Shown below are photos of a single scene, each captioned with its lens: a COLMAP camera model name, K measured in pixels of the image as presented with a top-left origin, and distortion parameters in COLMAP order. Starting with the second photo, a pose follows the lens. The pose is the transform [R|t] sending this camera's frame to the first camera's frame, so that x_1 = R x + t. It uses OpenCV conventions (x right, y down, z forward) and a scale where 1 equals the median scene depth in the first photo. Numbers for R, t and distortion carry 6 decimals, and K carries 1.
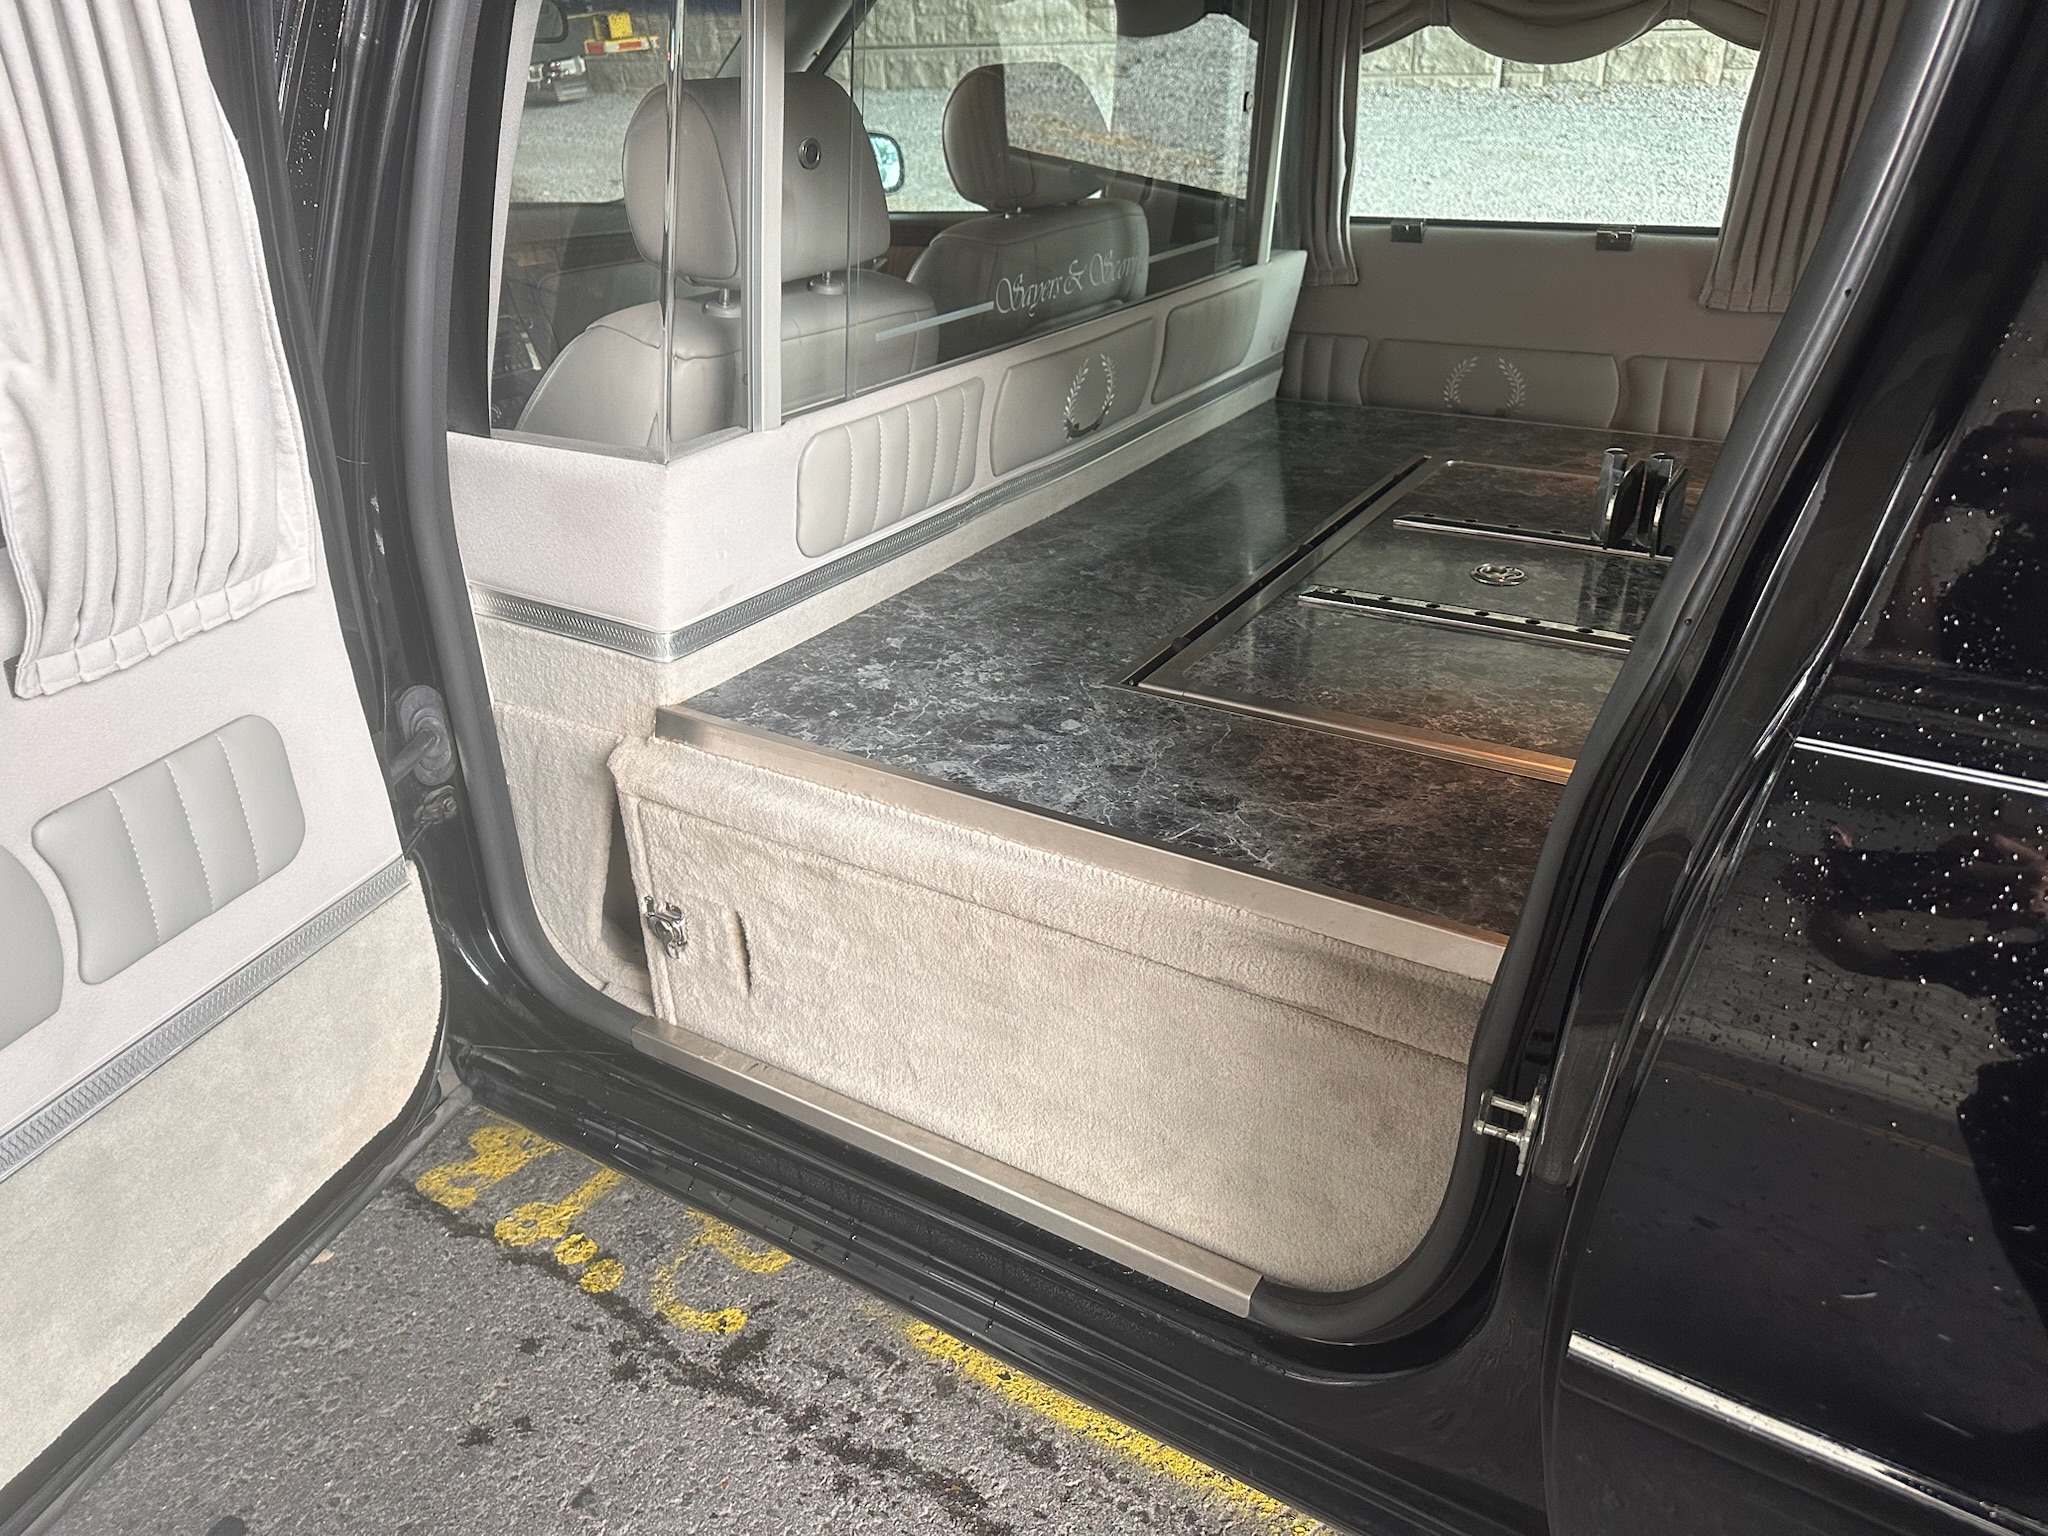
lens RADIAL K [[1458.8, 0, 1034.7], [0, 1458.8, 779.1], [0, 0, 1]] dist [0.017708, -0.017074]
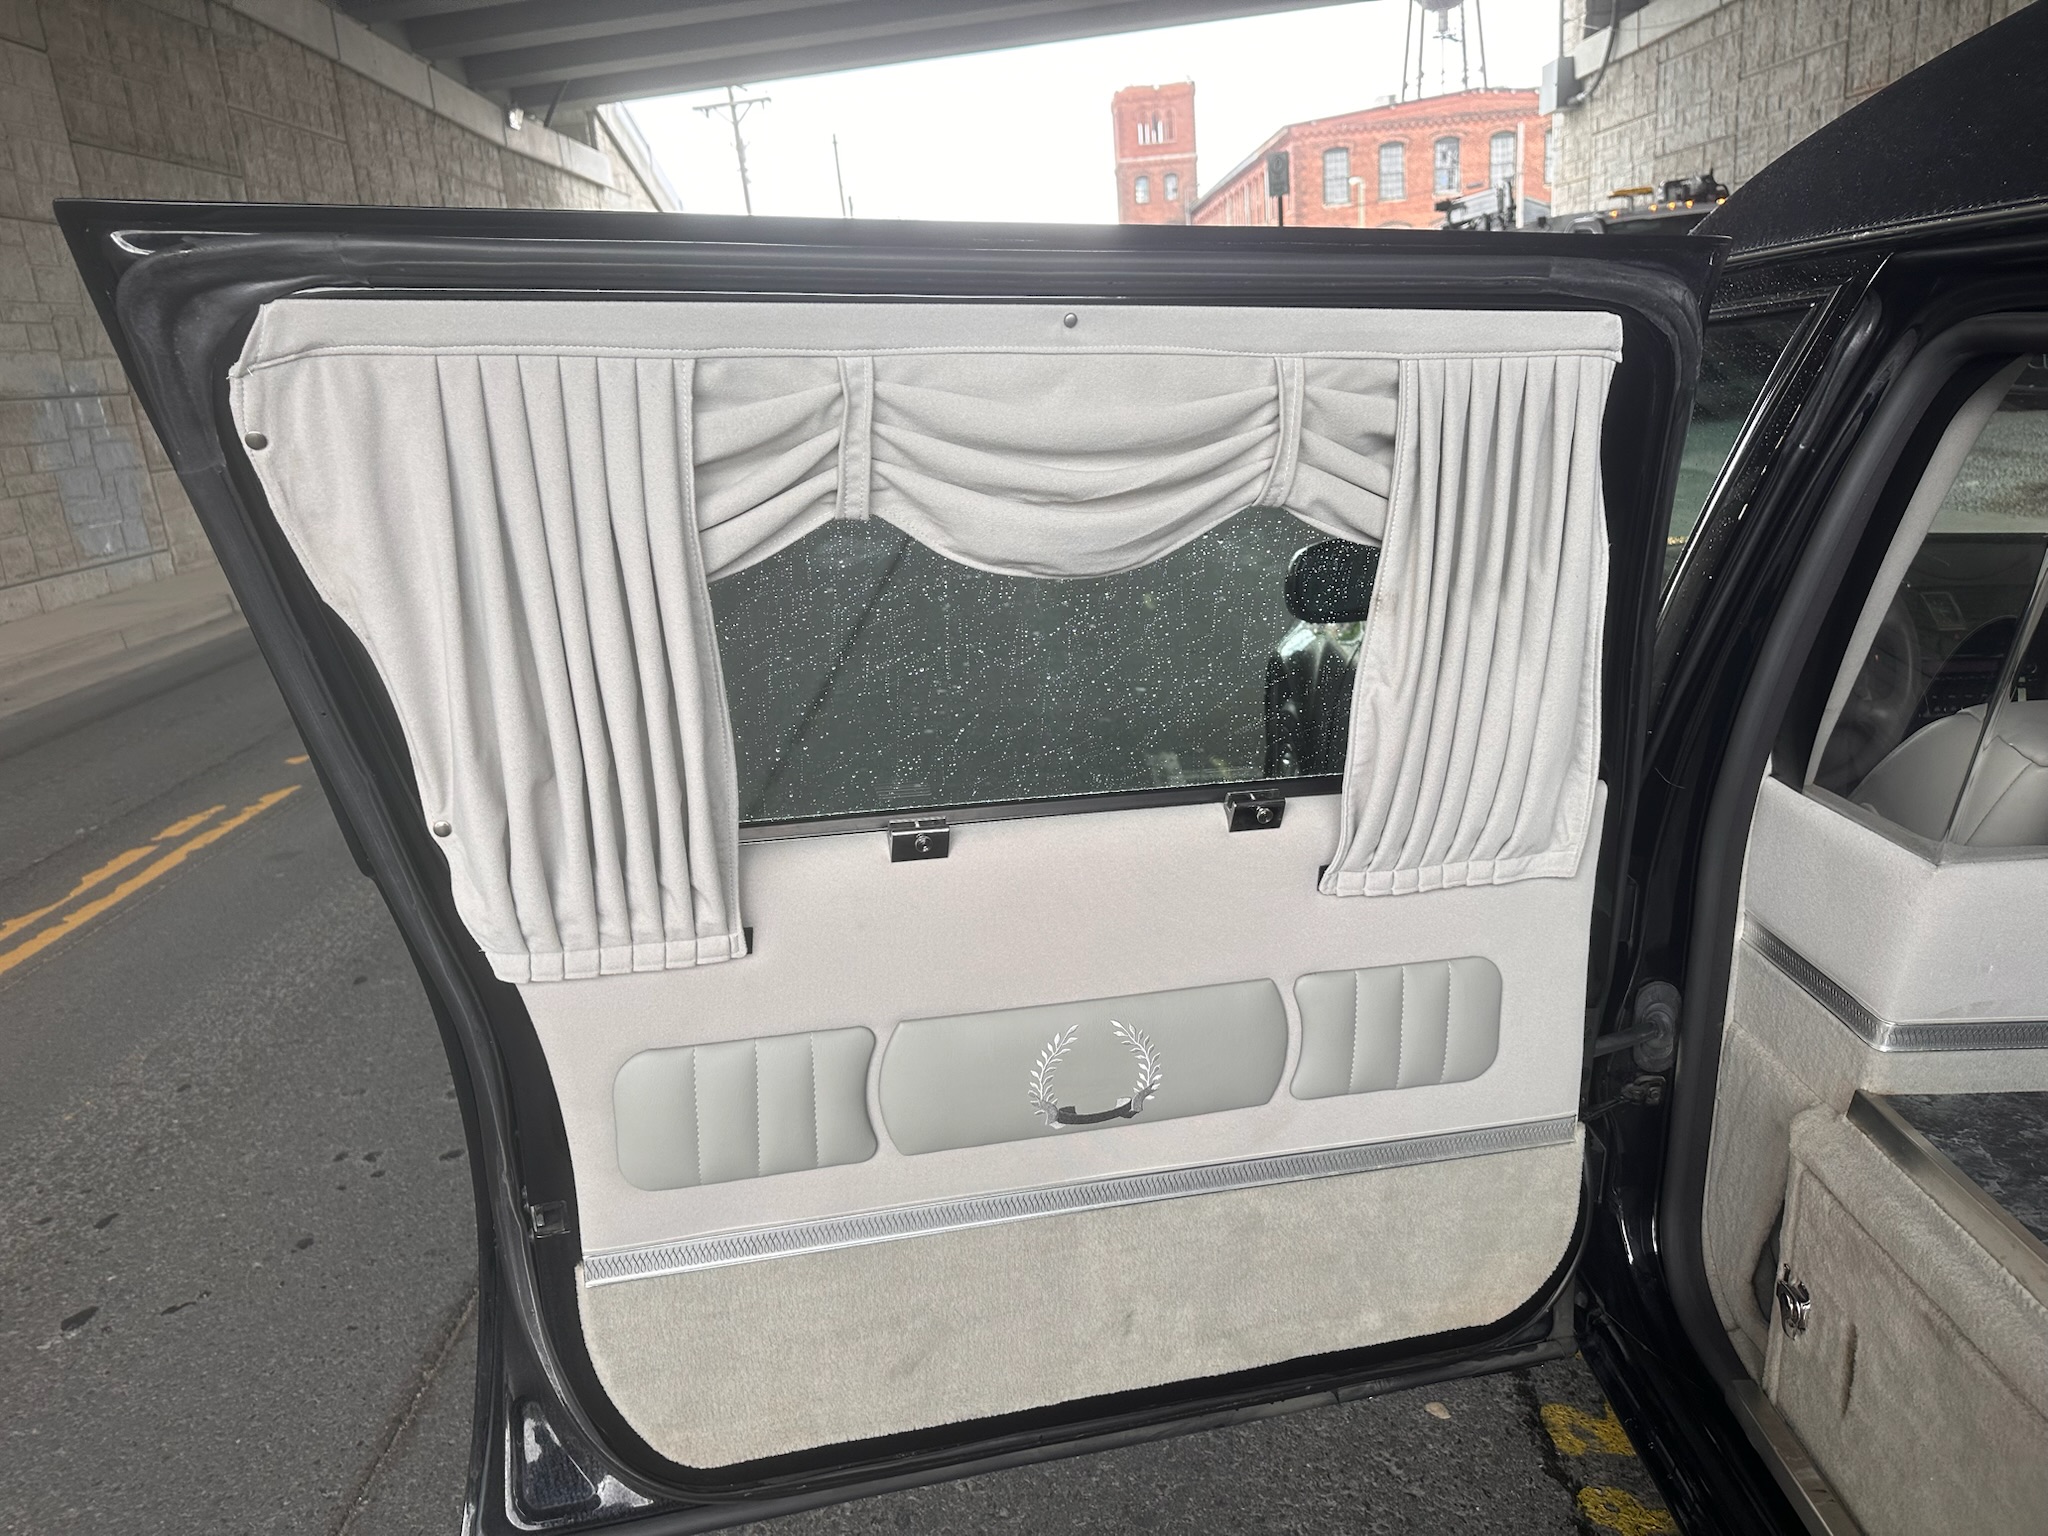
lens RADIAL K [[1458.8, 0, 1030.7], [0, 1458.8, 763.2], [0, 0, 1]] dist [0.017708, -0.017074]
pose [[0.509026, 0.232990, -0.828618, 0.220734], [-0.369281, 0.928686, 0.034276, -0.080801], [0.777512, 0.288546, 0.558764, -0.042092]]
